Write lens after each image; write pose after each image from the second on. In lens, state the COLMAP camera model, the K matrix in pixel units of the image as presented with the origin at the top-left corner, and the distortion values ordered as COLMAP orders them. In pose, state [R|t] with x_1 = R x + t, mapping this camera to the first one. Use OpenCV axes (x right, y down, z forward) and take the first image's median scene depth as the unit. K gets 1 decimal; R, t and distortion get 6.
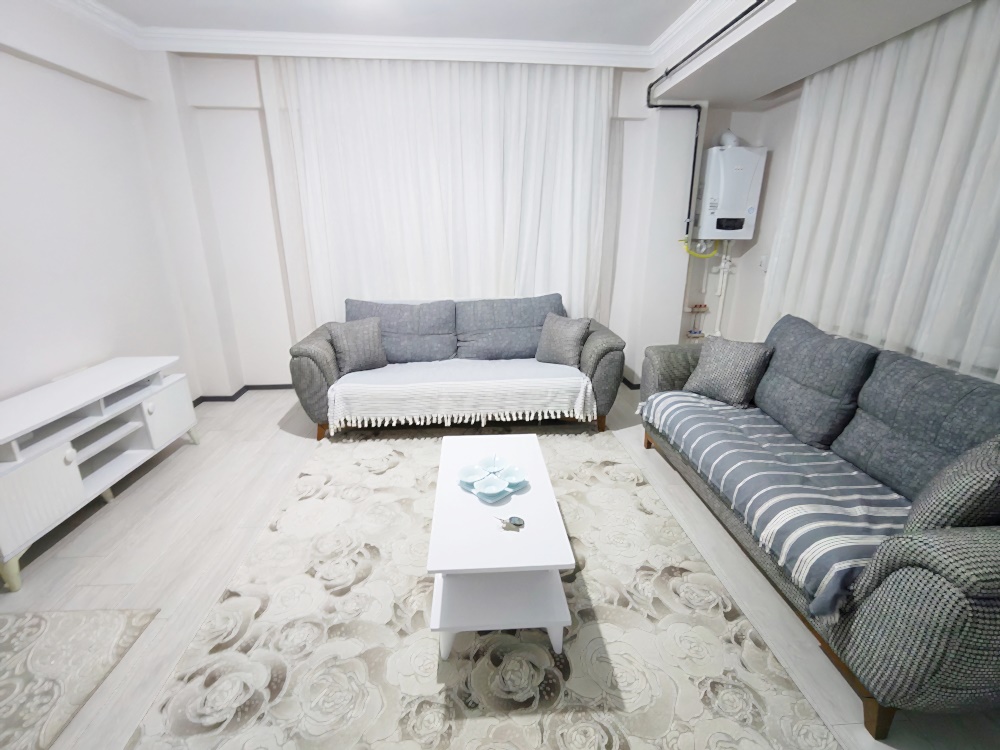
lens RADIAL K [[455.2, 0, 500.0], [0, 455.2, 375.0], [0, 0, 1]] dist [-0.004826, -0.000373]
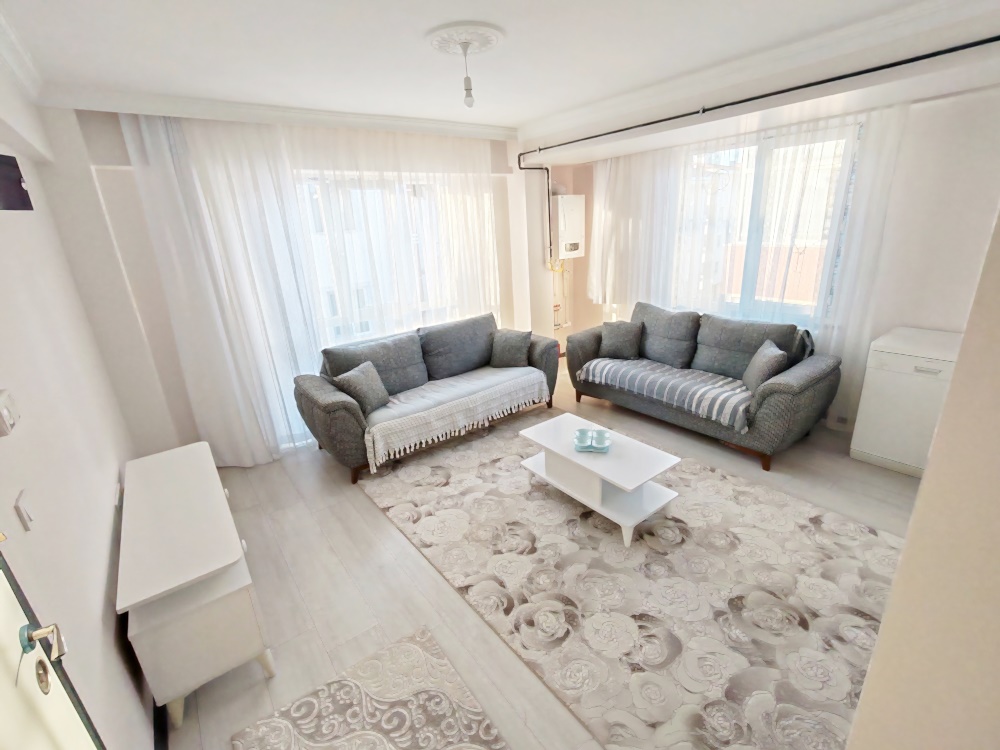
lens RADIAL K [[455.2, 0, 500.0], [0, 455.2, 375.0], [0, 0, 1]] dist [-0.004826, -0.000373]
pose [[0.833518, -0.223939, 0.505074, -0.620914], [0.227959, 0.972126, 0.054822, -0.088699], [-0.503272, 0.069441, 0.861333, -0.114845]]
